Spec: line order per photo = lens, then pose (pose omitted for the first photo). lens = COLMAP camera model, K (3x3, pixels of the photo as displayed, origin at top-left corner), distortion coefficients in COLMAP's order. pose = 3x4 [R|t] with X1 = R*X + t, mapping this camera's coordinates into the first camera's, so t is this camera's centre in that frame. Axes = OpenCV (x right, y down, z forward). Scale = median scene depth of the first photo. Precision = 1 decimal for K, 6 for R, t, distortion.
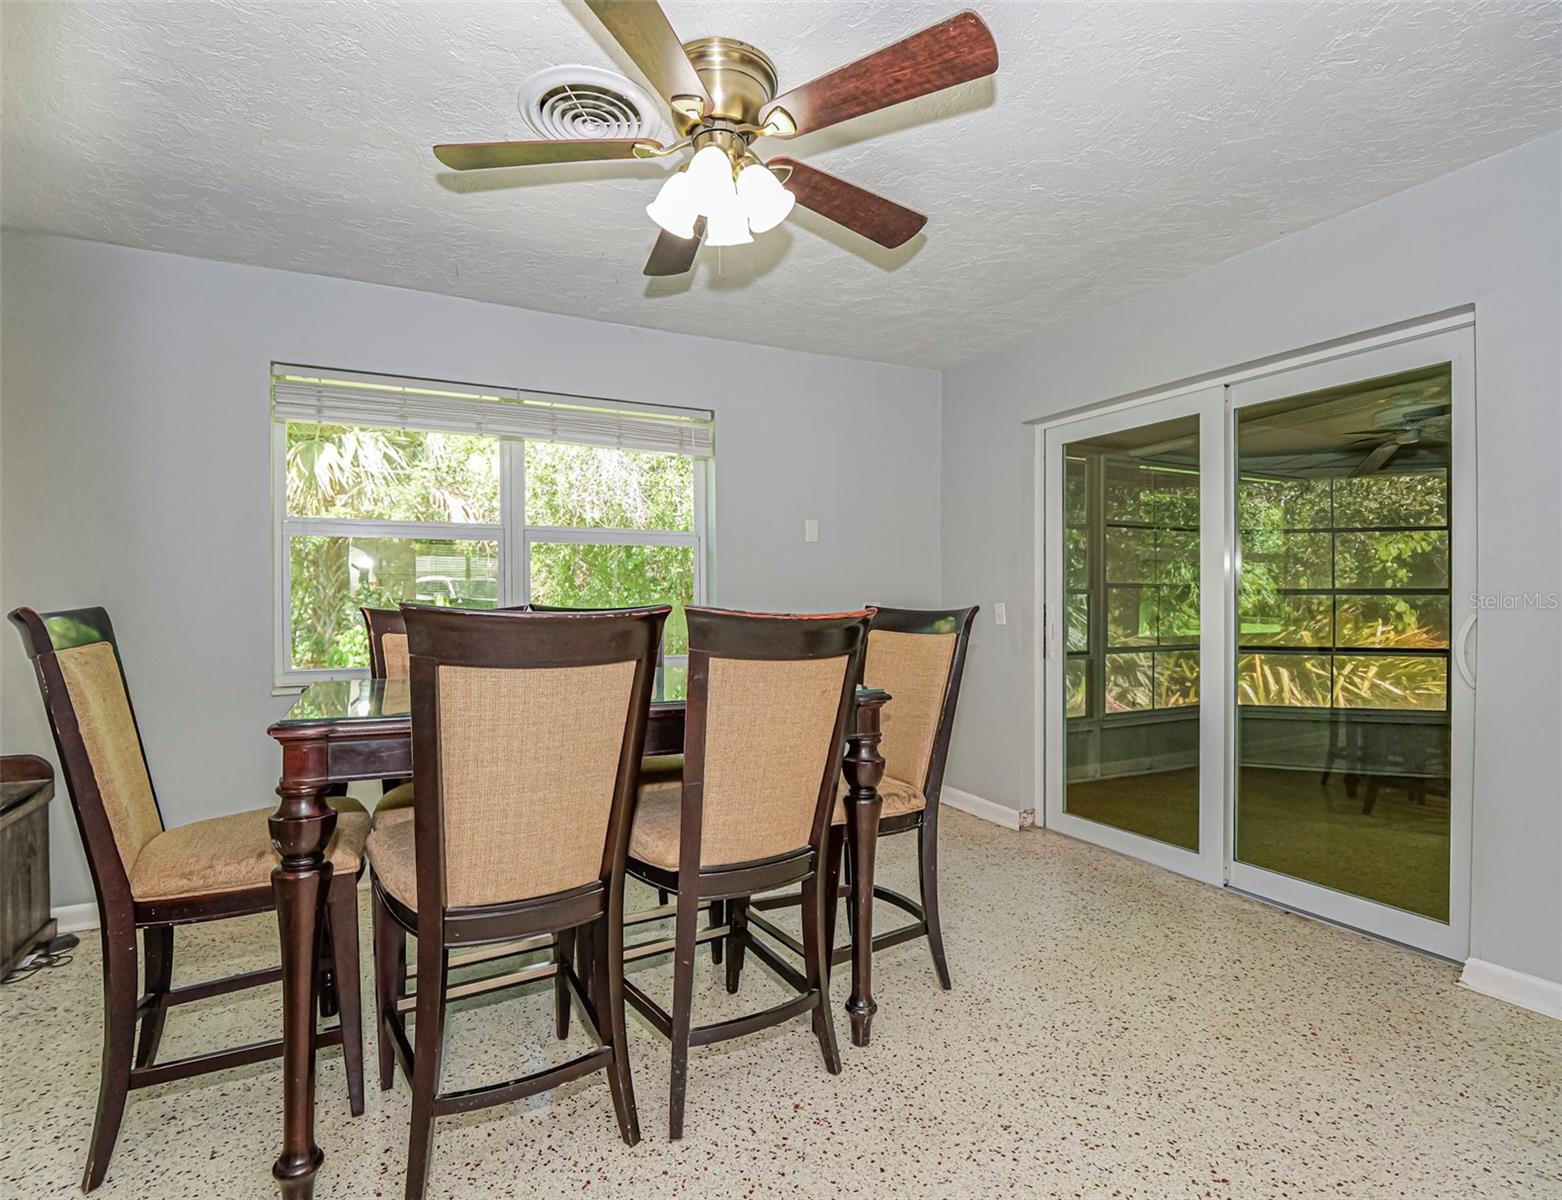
lens RADIAL K [[782.5, 0, 781.0], [0, 782.5, 600.0], [0, 0, 1]] dist [-0.004381, -0.000601]
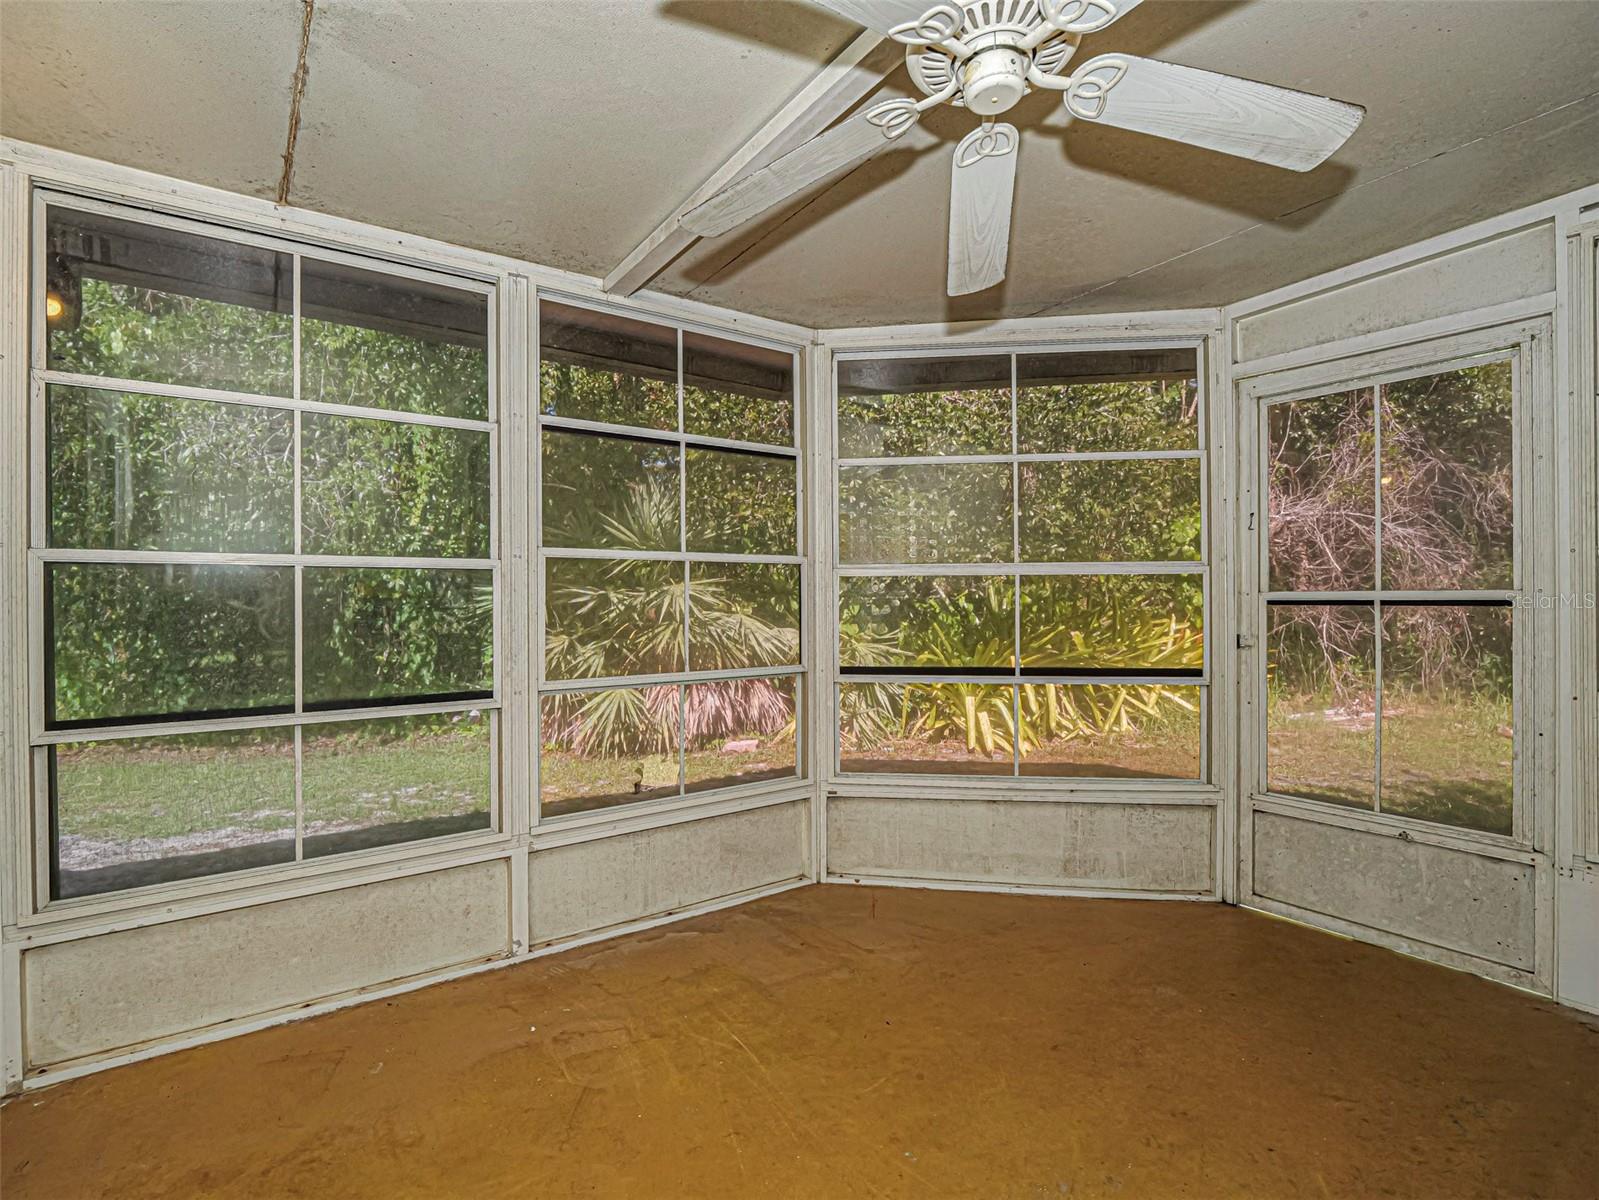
lens RADIAL K [[744.0, 0, 799.5], [0, 744.0, 600.0], [0, 0, 1]] dist [-0.036547, 0.000872]
pose [[0.991720, -0.006722, 0.128243, 0.300606], [0.006721, 0.999977, 0.000441, 0.006889], [-0.128243, 0.000425, 0.991743, 0.308130]]
